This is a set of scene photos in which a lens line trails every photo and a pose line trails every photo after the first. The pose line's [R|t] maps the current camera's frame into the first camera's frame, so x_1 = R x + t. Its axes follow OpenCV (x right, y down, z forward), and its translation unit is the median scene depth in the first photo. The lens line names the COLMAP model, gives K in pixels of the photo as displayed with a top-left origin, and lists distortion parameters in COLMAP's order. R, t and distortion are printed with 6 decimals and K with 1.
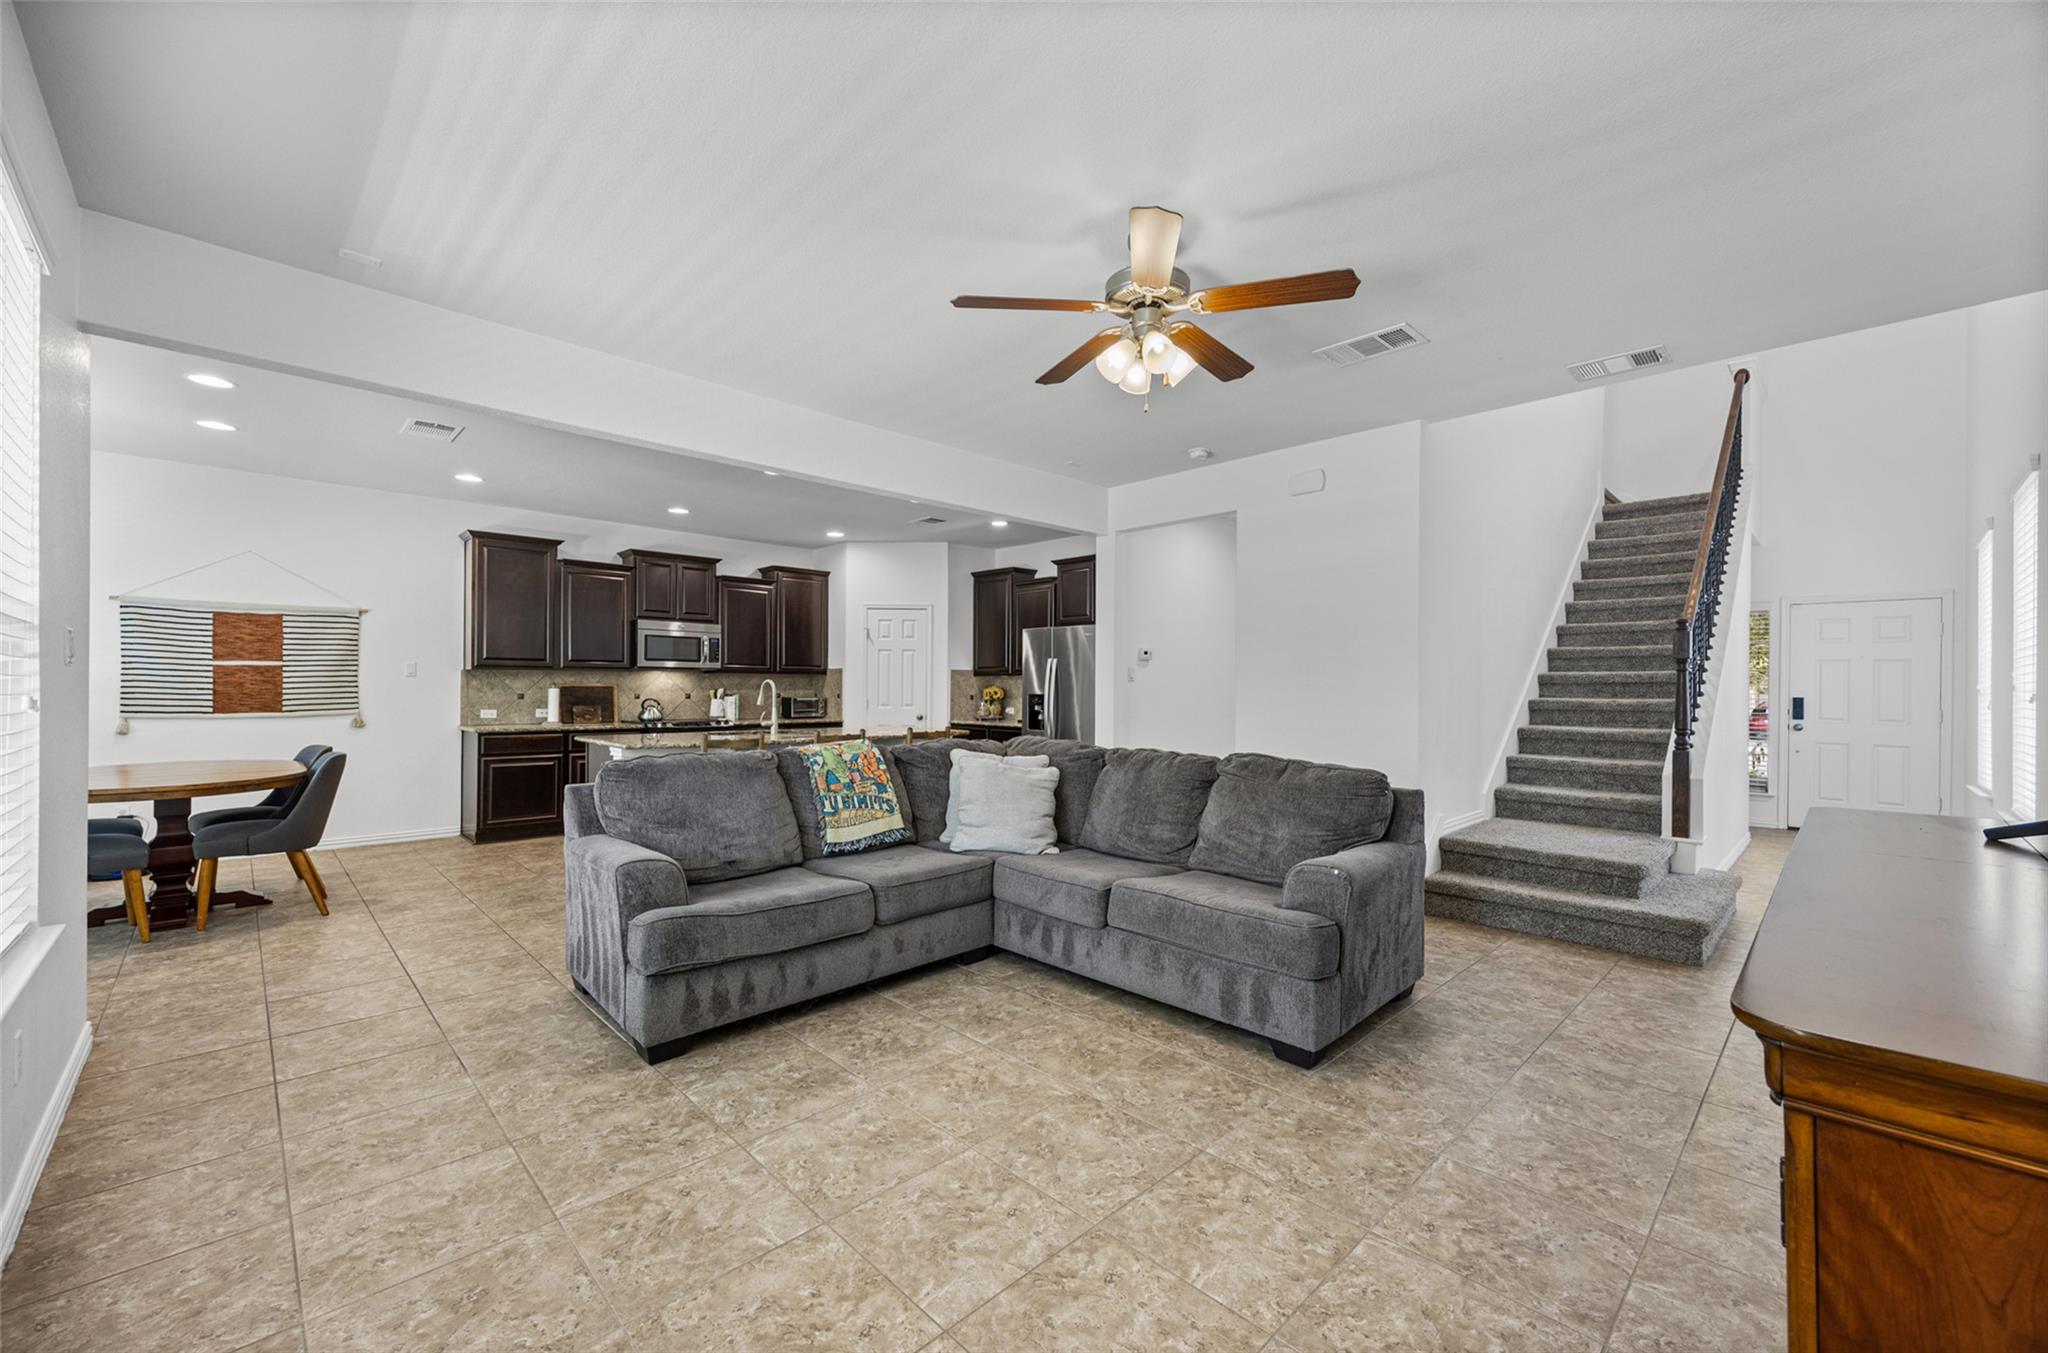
lens RADIAL K [[822.8, 0, 1029.2], [0, 822.8, 685.9], [0, 0, 1]] dist [0.007072, 0.000793]
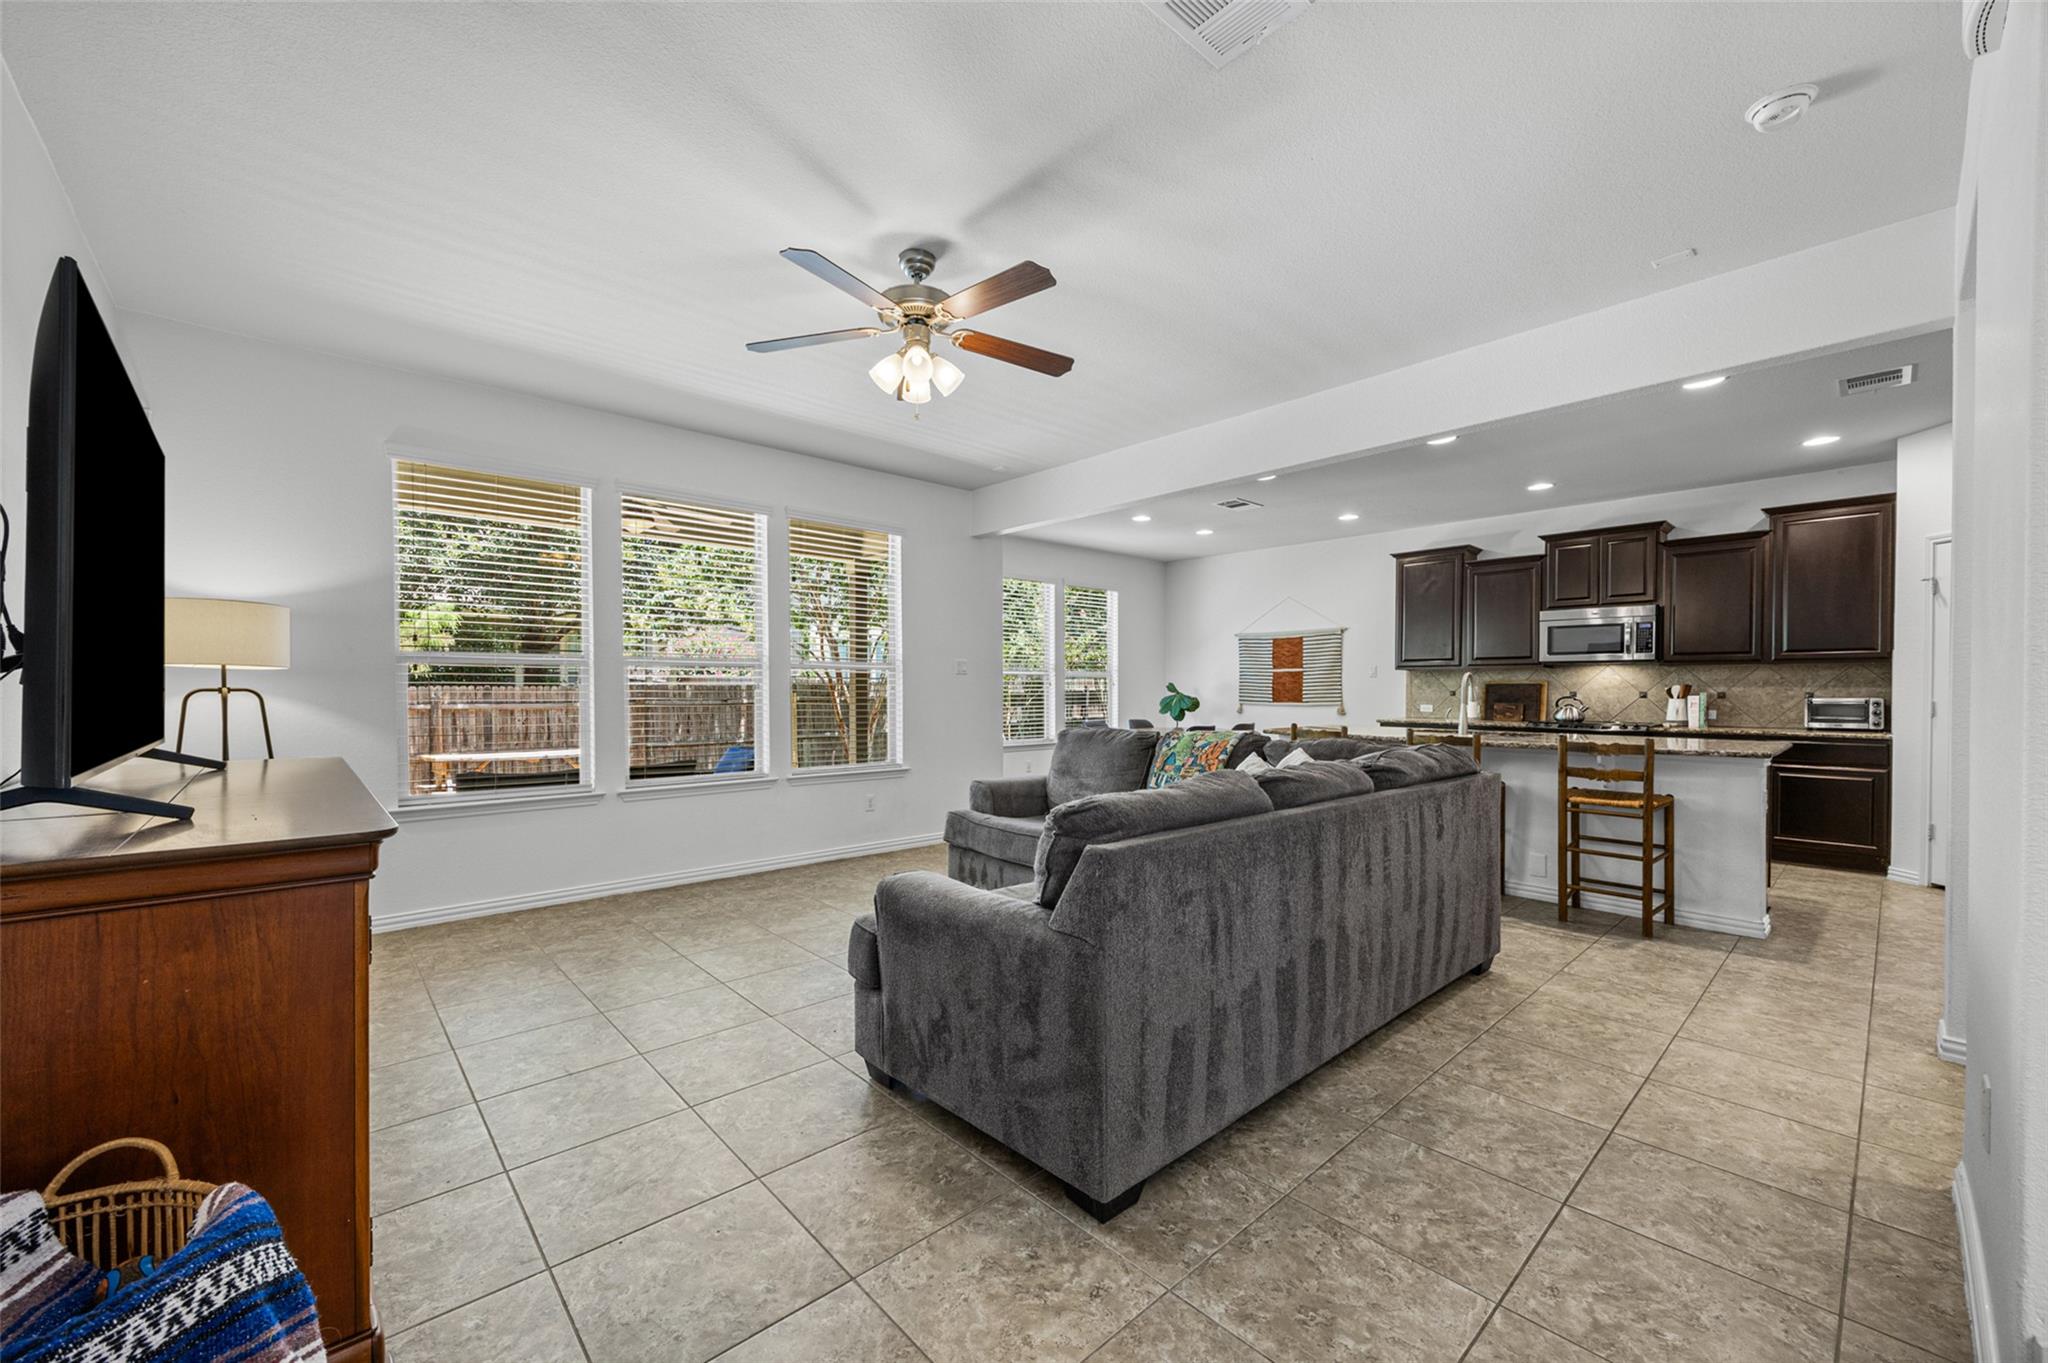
lens RADIAL K [[799.0, 0, 1007.7], [0, 799.0, 705.1], [0, 0, 1]] dist [-0.007941, 0.000116]
pose [[-0.047274, 0.016213, -0.998750, 0.450266], [-0.000051, 0.999868, 0.016234, 0.010875], [0.998882, 0.000818, -0.047267, 0.439981]]
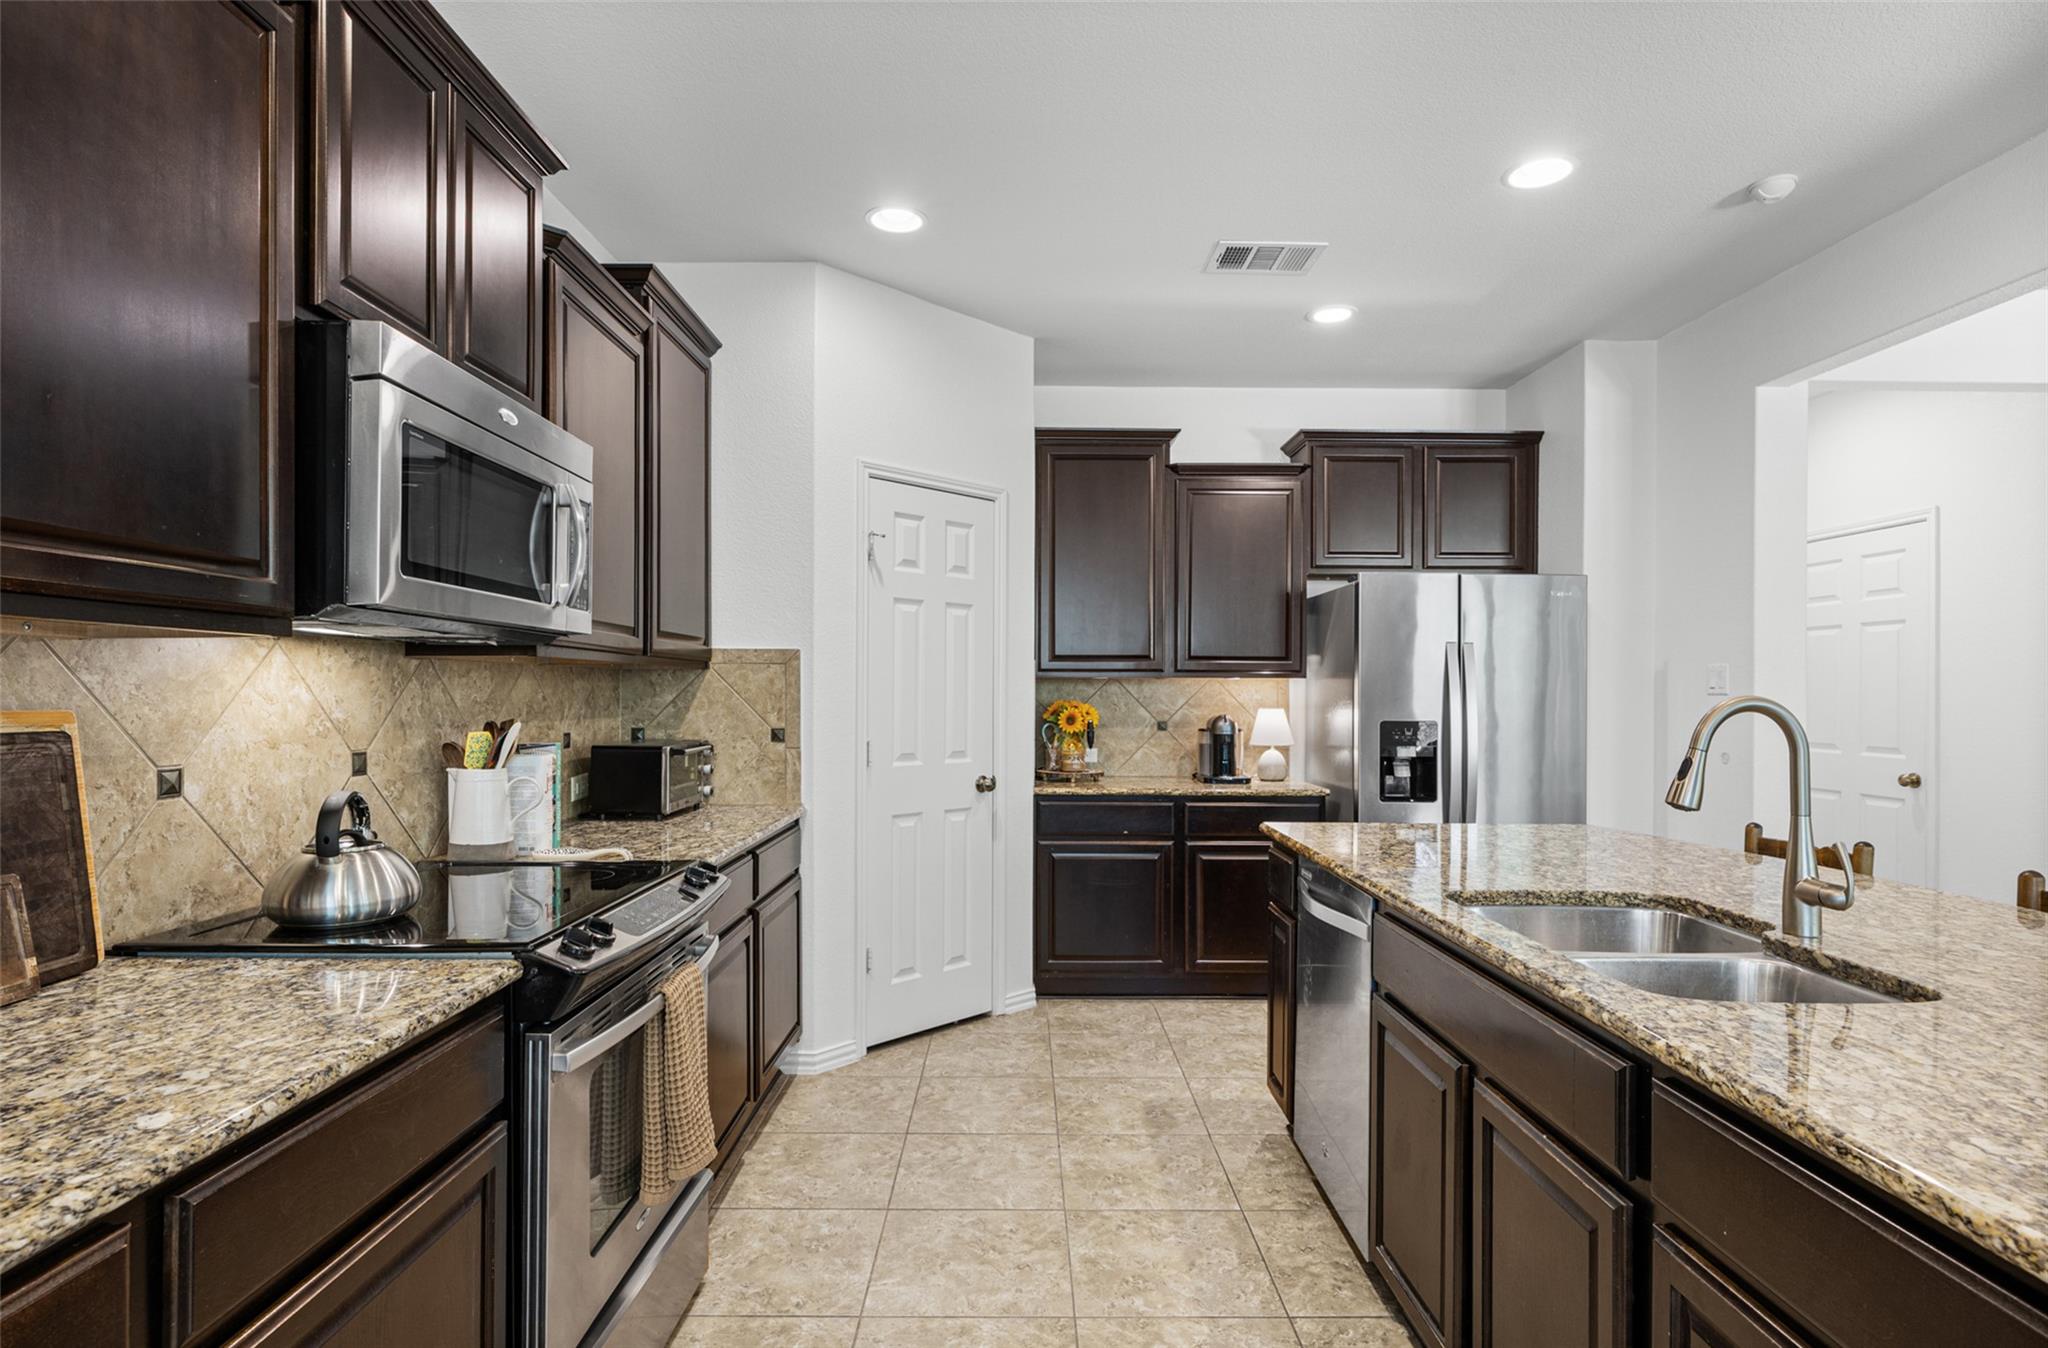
lens RADIAL K [[1037.6, 0, 1012.9], [0, 1037.6, 690.4], [0, 0, 1]] dist [-0.002825, 0.000528]
pose [[0.698798, 0.001084, 0.715319, -0.532770], [-0.006887, 0.999963, 0.005212, -0.009162], [-0.715286, -0.008568, 0.698779, 0.761191]]
